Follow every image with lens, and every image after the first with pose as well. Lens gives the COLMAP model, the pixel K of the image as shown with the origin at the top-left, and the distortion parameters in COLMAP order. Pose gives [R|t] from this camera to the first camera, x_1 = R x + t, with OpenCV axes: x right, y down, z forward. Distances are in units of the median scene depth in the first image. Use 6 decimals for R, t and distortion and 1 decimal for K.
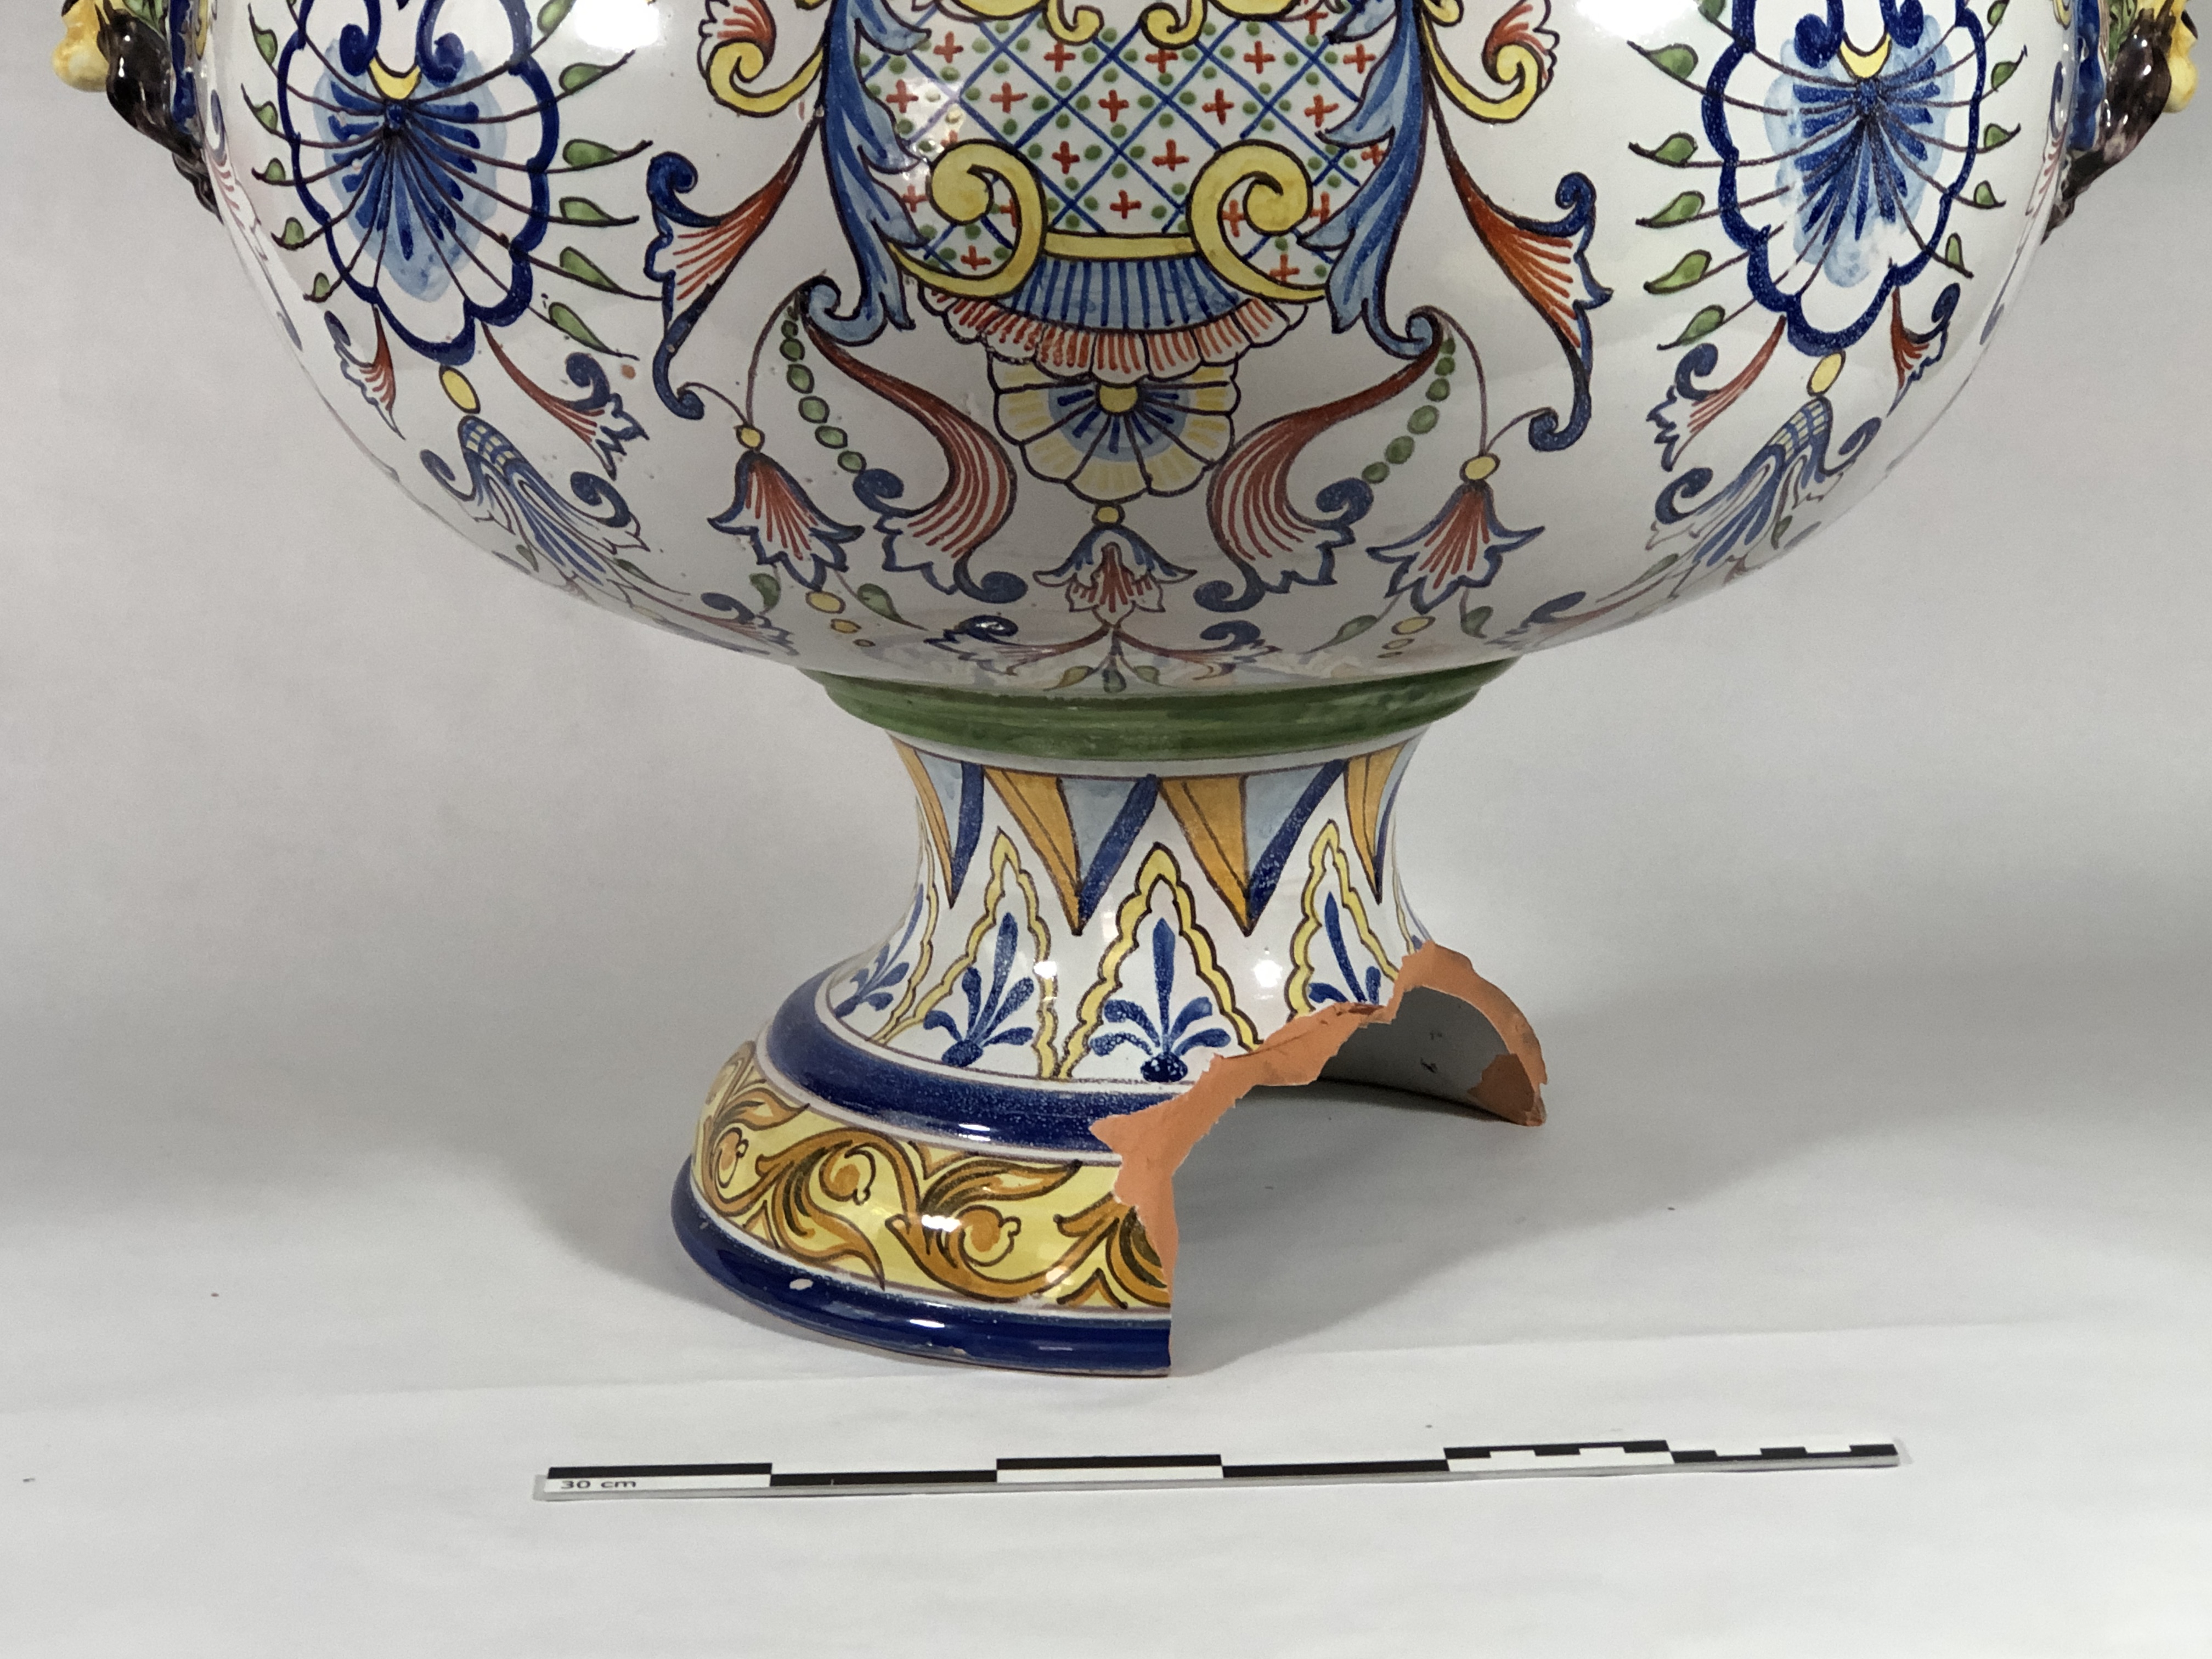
lens RADIAL K [[4657.1, 0, 1104.5], [0, 4657.1, 832.2], [0, 0, 1]] dist [-0.660870, 0.000000]
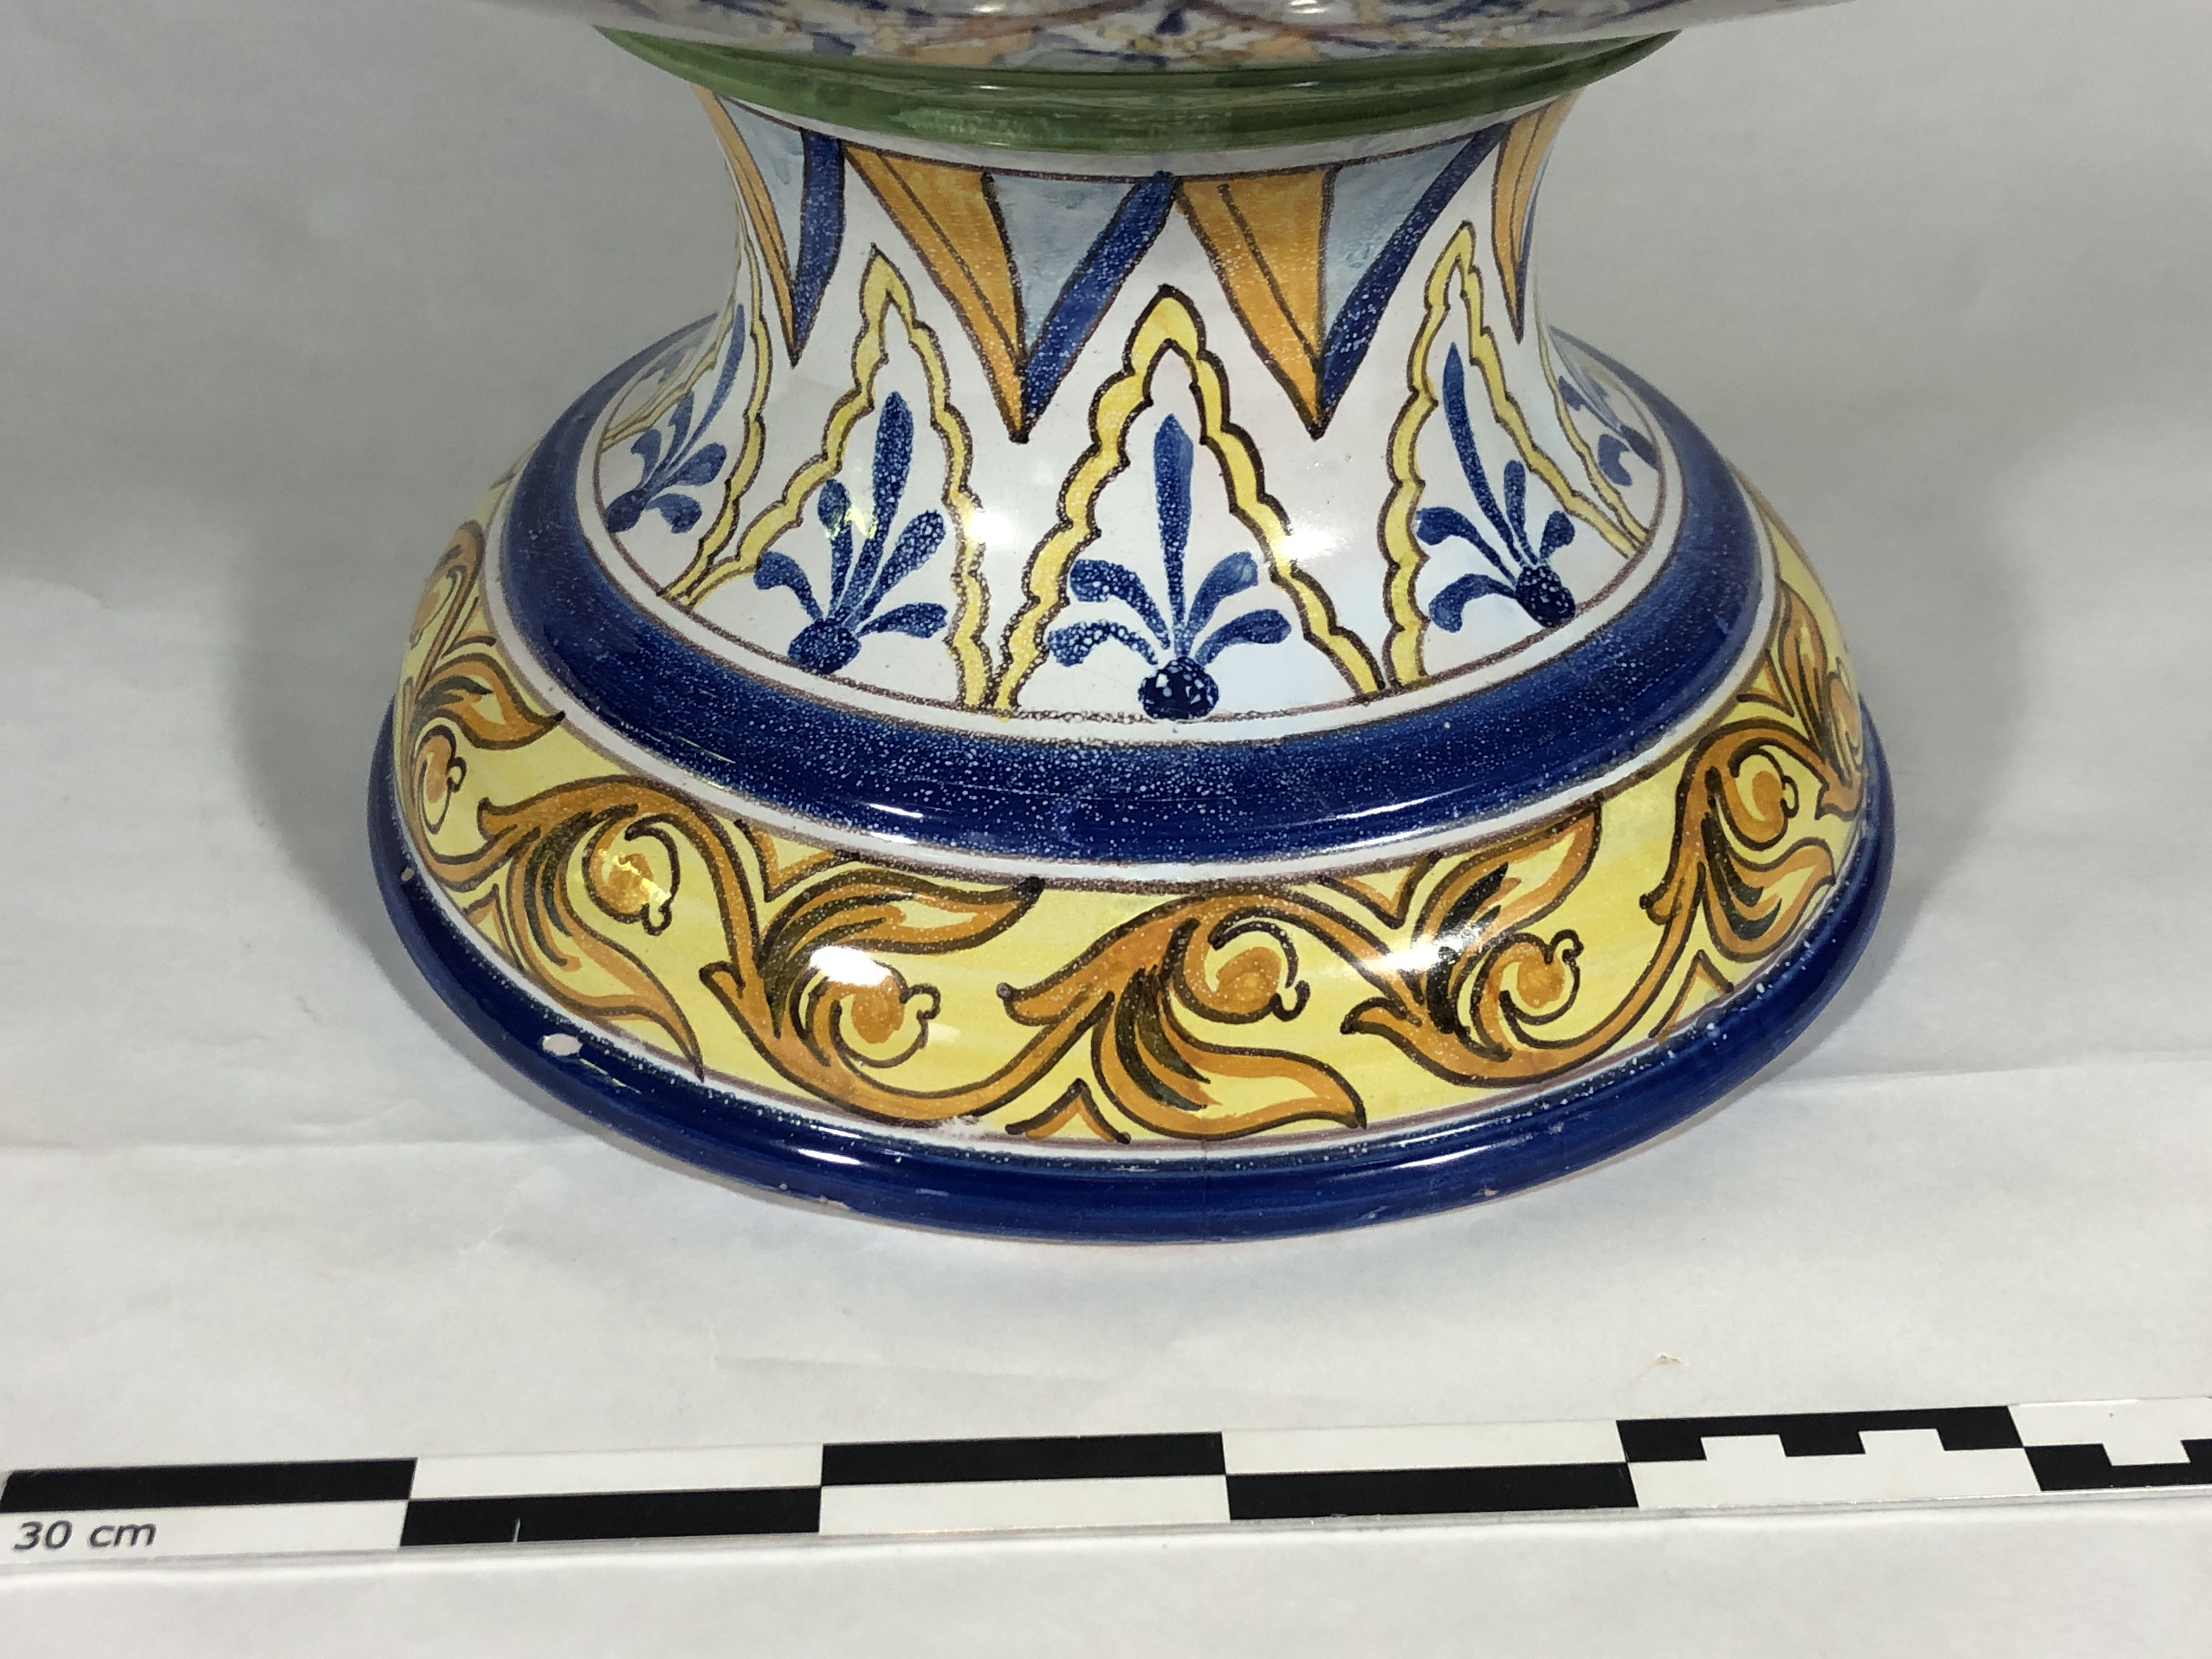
lens RADIAL K [[2838.1, 0, 1112.0], [0, 2838.1, 840.1], [0, 0, 1]] dist [0.078697, 0.000000]
pose [[0.997270, -0.026568, 0.068902, -0.019866], [0.000525, 0.935567, 0.353148, -0.054964], [-0.073845, -0.352147, 0.933027, 0.661336]]
